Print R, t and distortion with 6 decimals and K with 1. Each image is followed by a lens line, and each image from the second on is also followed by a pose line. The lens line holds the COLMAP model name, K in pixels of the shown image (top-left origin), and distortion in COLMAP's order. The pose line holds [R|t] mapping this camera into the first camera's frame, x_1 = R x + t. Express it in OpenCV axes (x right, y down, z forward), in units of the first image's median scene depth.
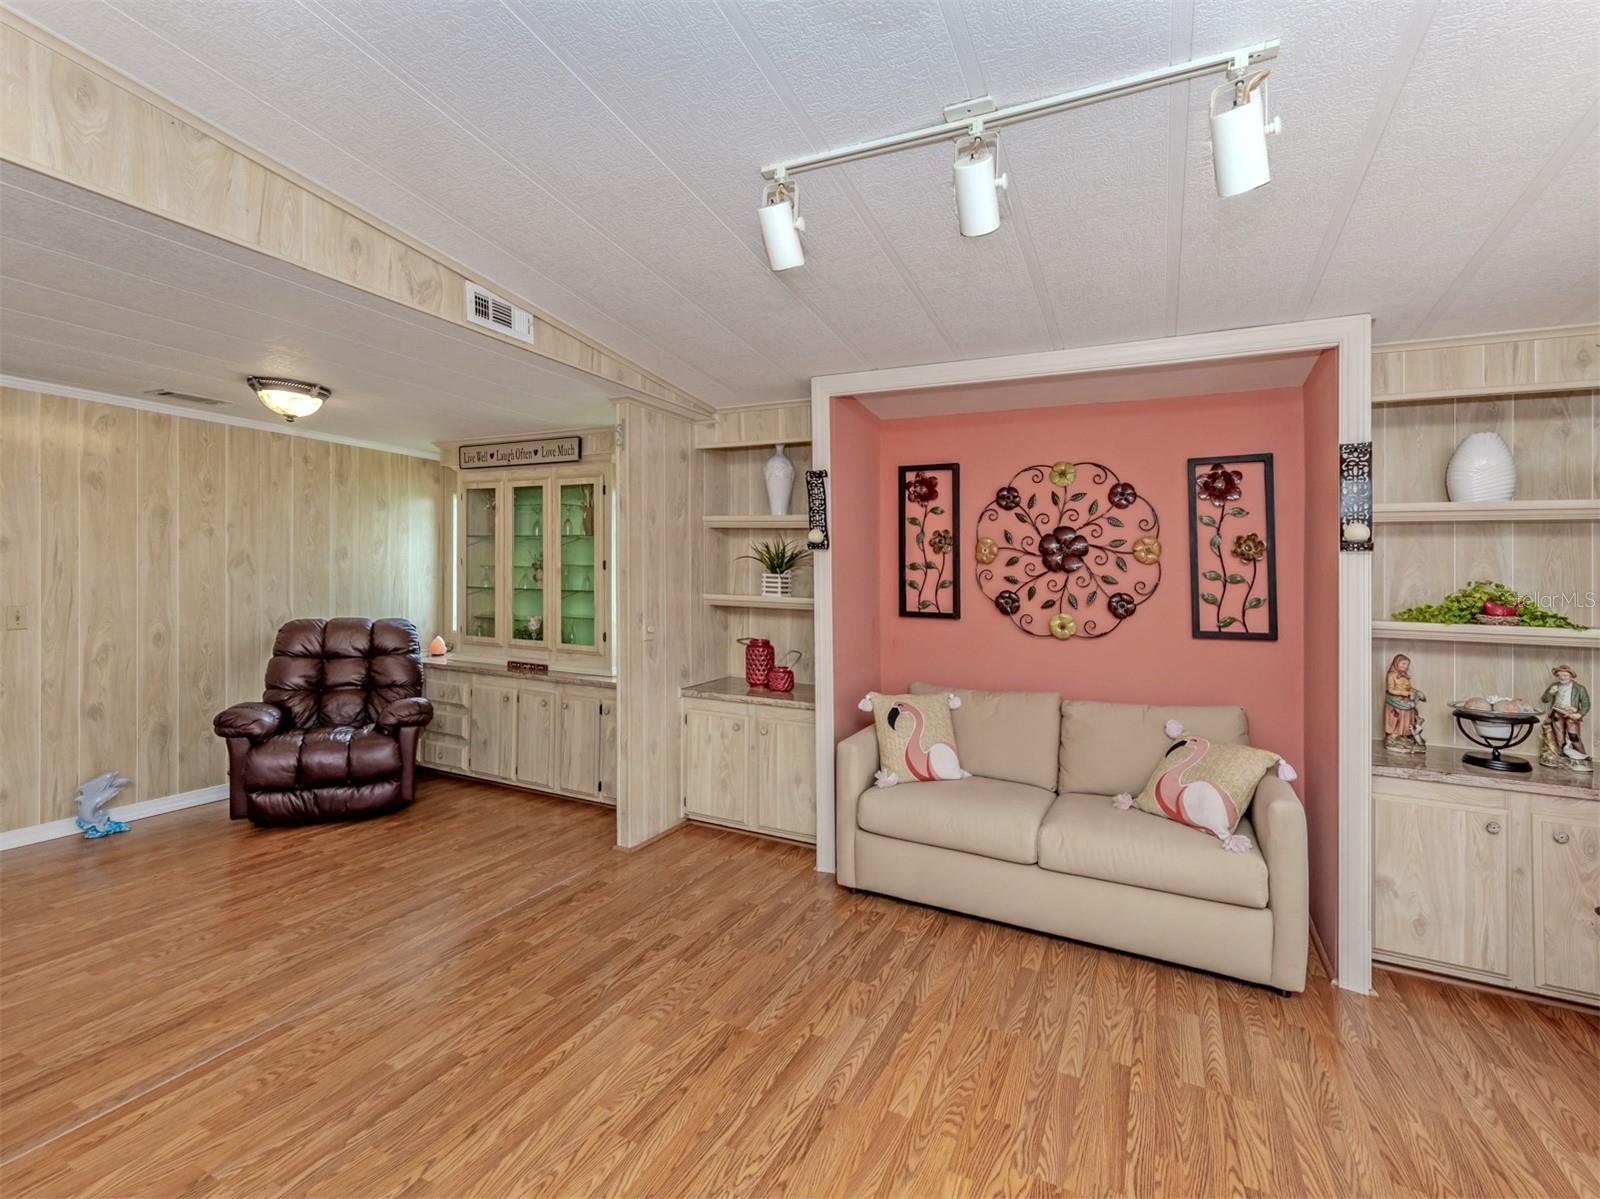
lens RADIAL K [[711.8, 0, 801.2], [0, 711.8, 553.1], [0, 0, 1]] dist [0.003701, 0.000708]
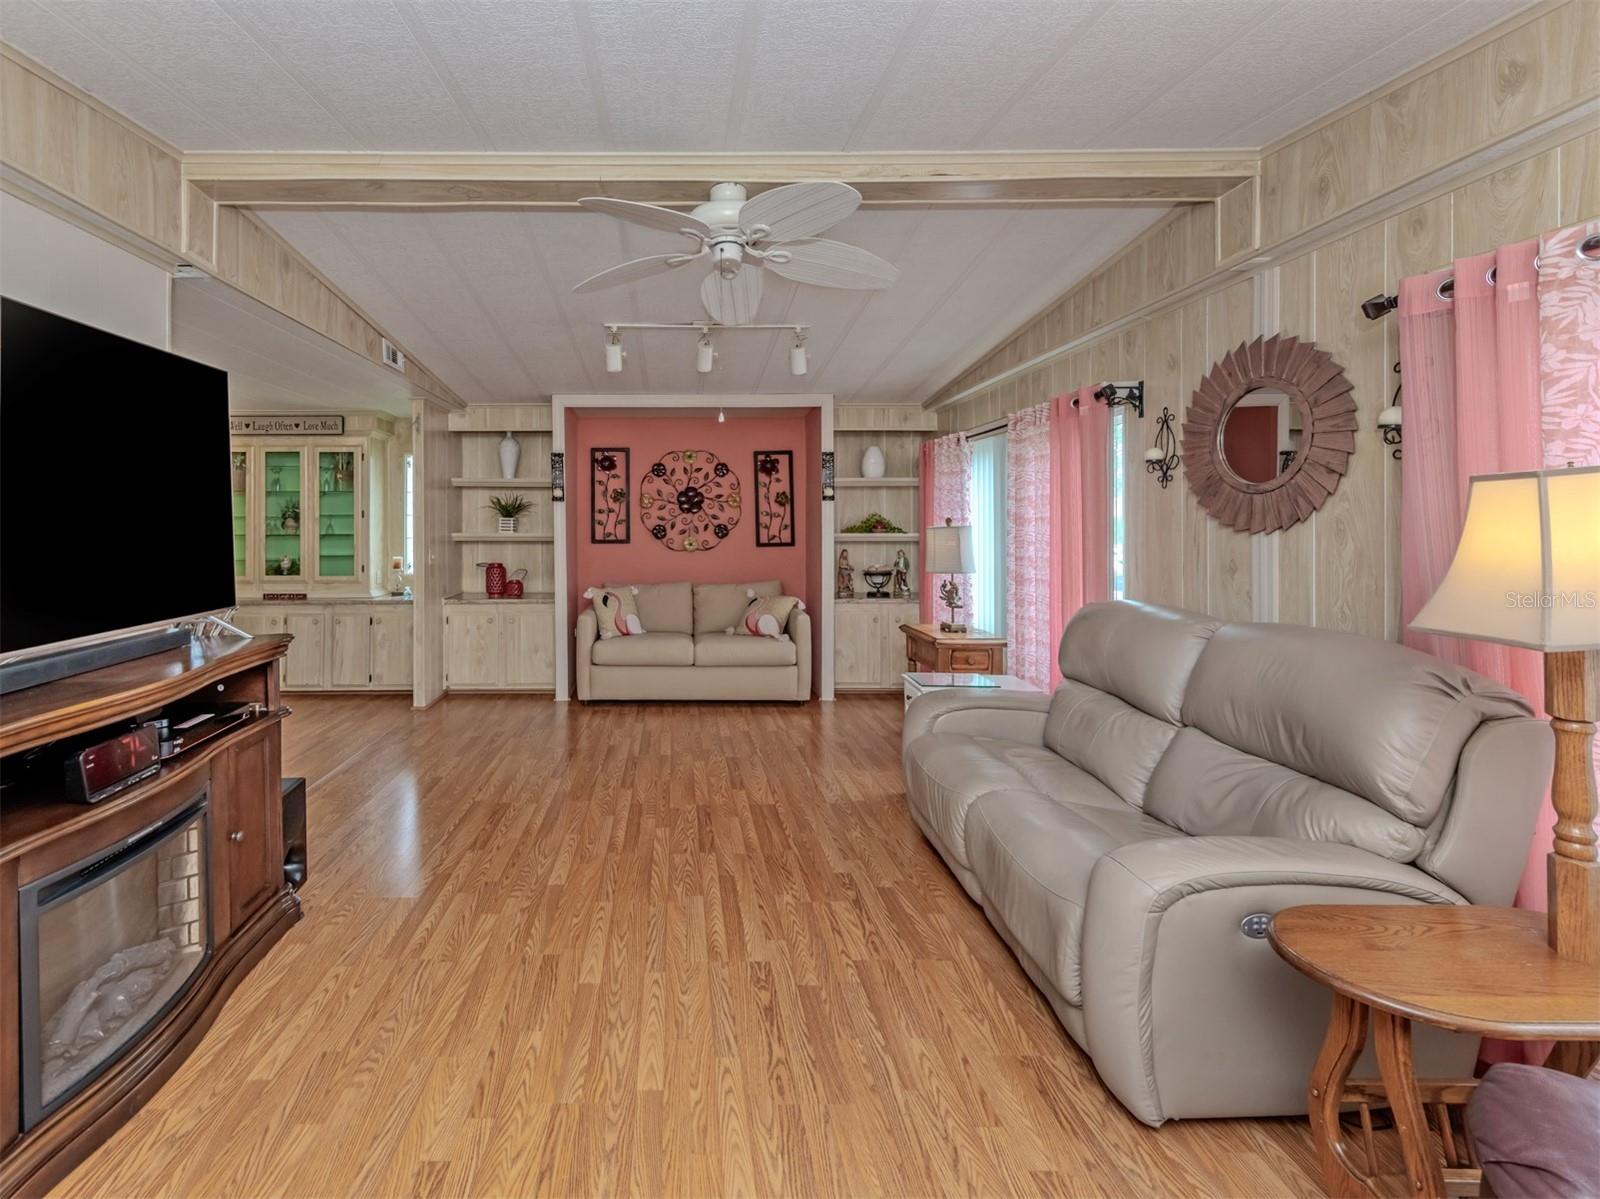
lens RADIAL K [[732.0, 0, 635.9], [0, 732.0, 503.2], [0, 0, 1]] dist [0.000278, -0.000126]
pose [[0.915166, -0.009532, 0.402964, -0.485944], [0.008502, 0.999954, 0.004345, -0.006252], [-0.402987, -0.000550, 0.915205, -0.597236]]
